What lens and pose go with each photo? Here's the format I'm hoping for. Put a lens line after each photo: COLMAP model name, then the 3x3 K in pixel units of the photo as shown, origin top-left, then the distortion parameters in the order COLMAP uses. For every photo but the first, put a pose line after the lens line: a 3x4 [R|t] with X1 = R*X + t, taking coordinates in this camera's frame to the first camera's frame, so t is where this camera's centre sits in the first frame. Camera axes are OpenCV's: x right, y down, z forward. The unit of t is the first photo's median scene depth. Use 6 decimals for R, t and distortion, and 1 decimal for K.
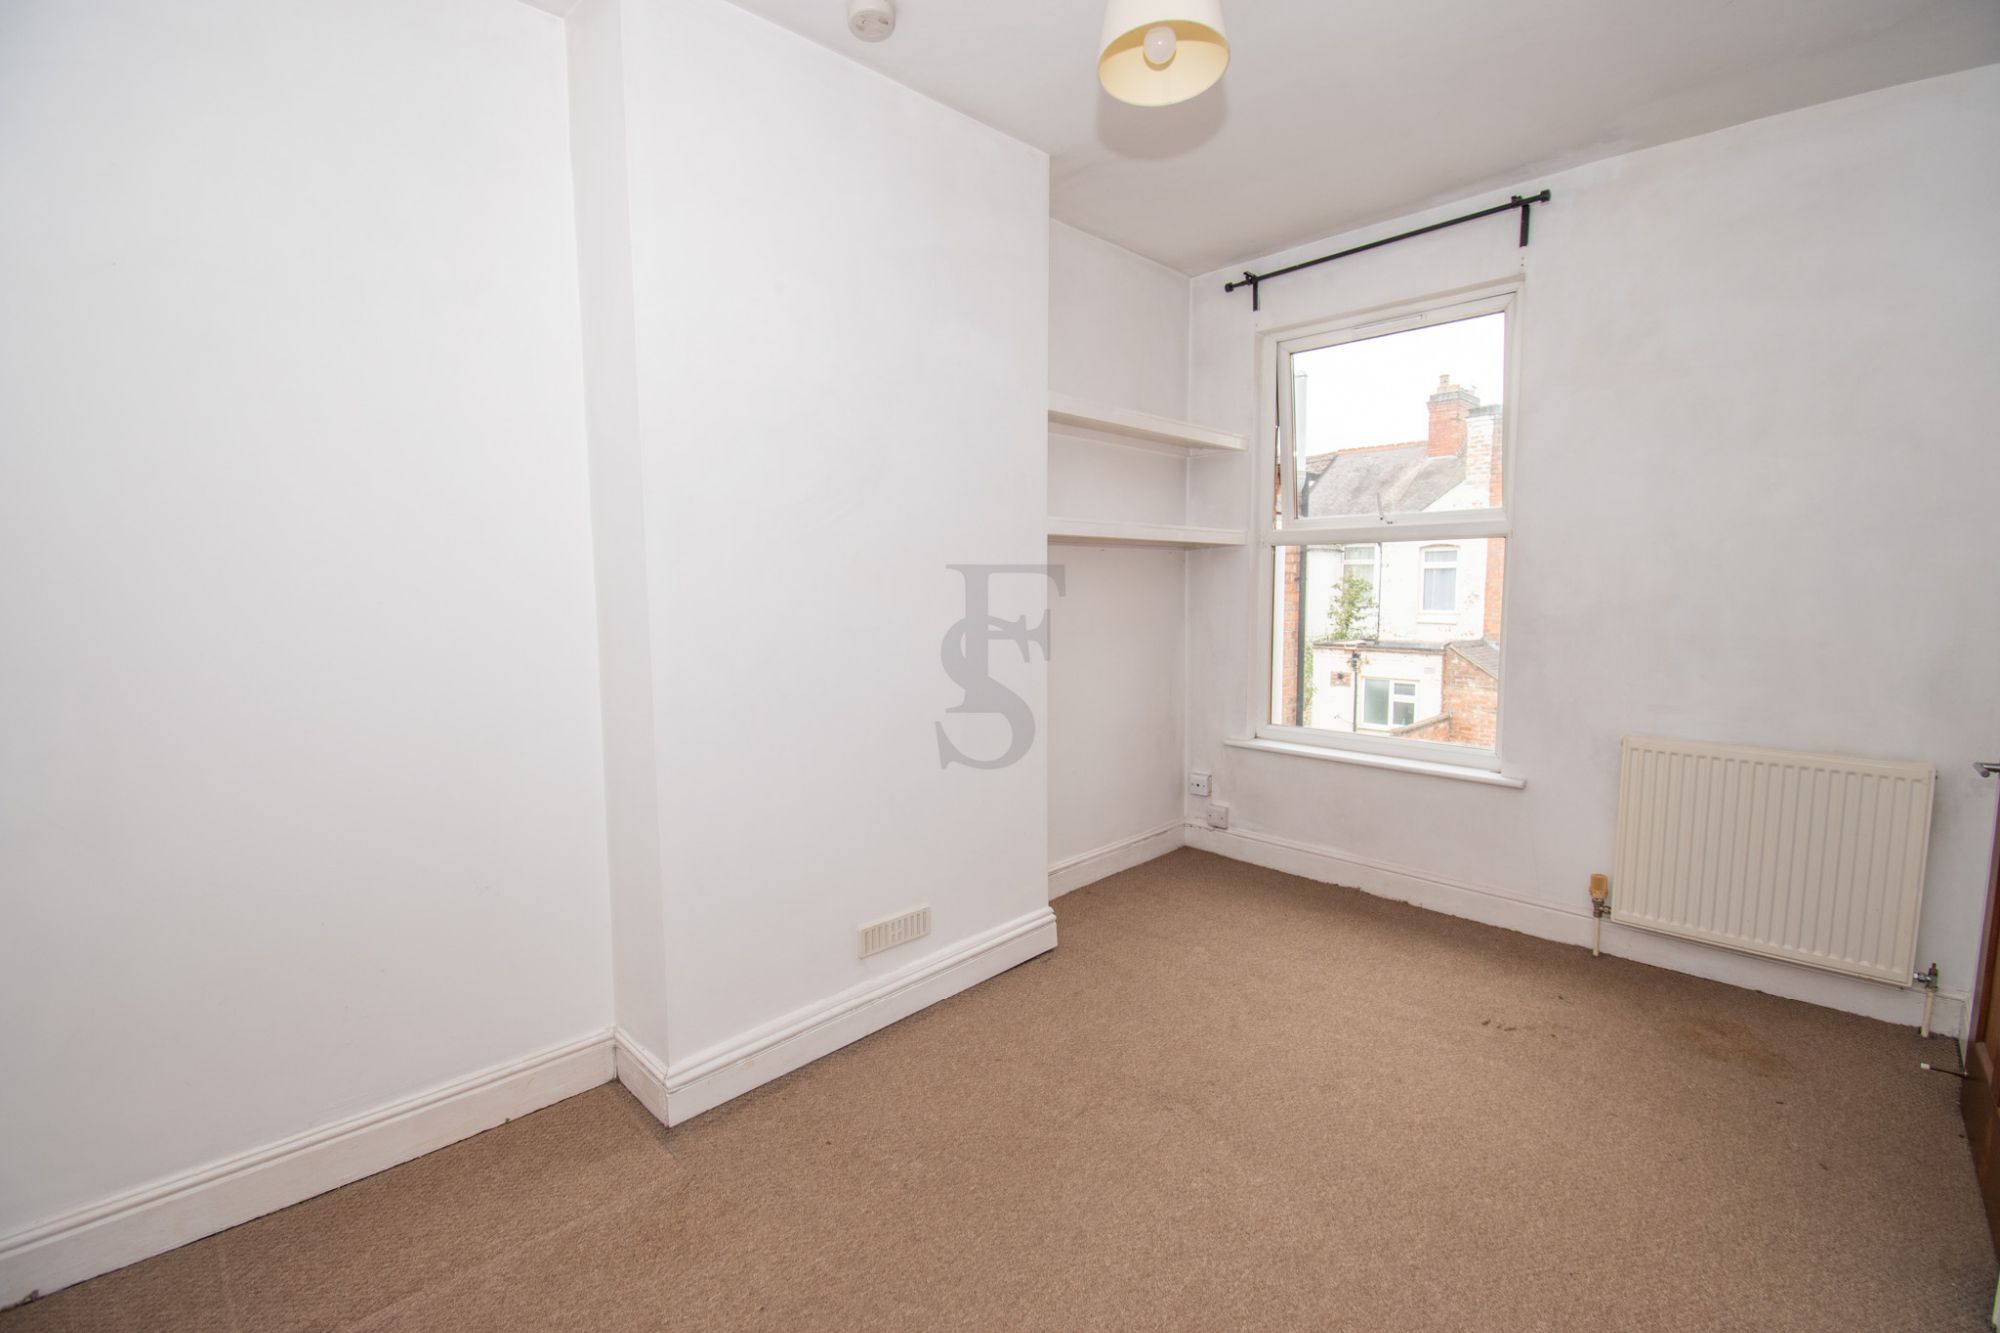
lens RADIAL K [[882.3, 0, 1000.0], [0, 882.3, 666.5], [0, 0, 1]] dist [0.000631, -0.006779]
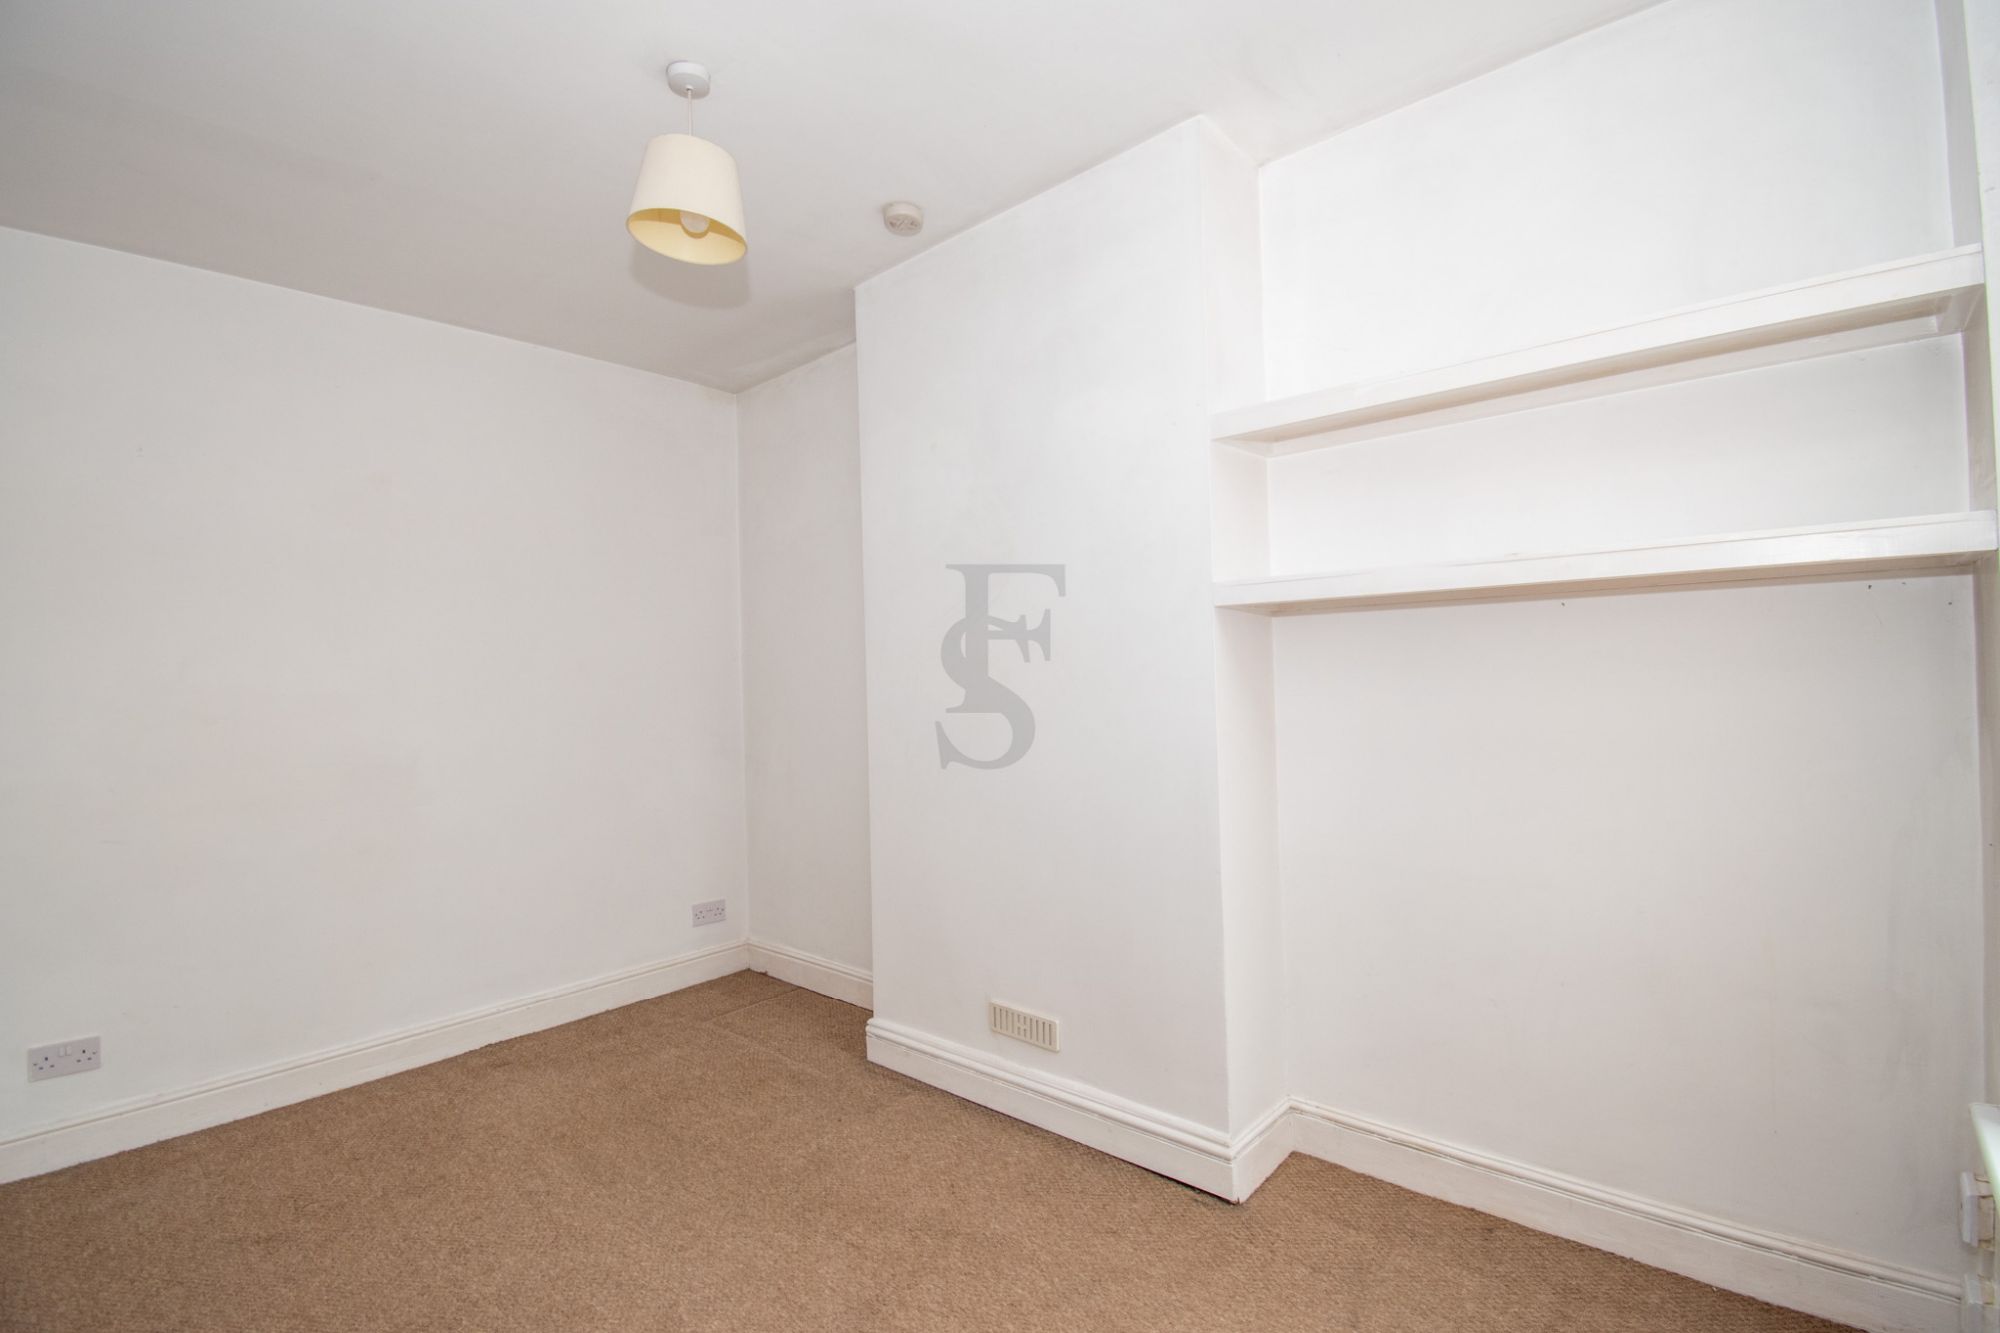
lens RADIAL K [[920.9, 0, 1000.0], [0, 920.9, 666.5], [0, 0, 1]] dist [0.014720, -0.026249]
pose [[0.055216, 0.009444, -0.998430, 0.903847], [-0.071203, 0.997447, 0.005497, -0.102011], [0.995932, 0.070788, 0.055748, 0.893845]]
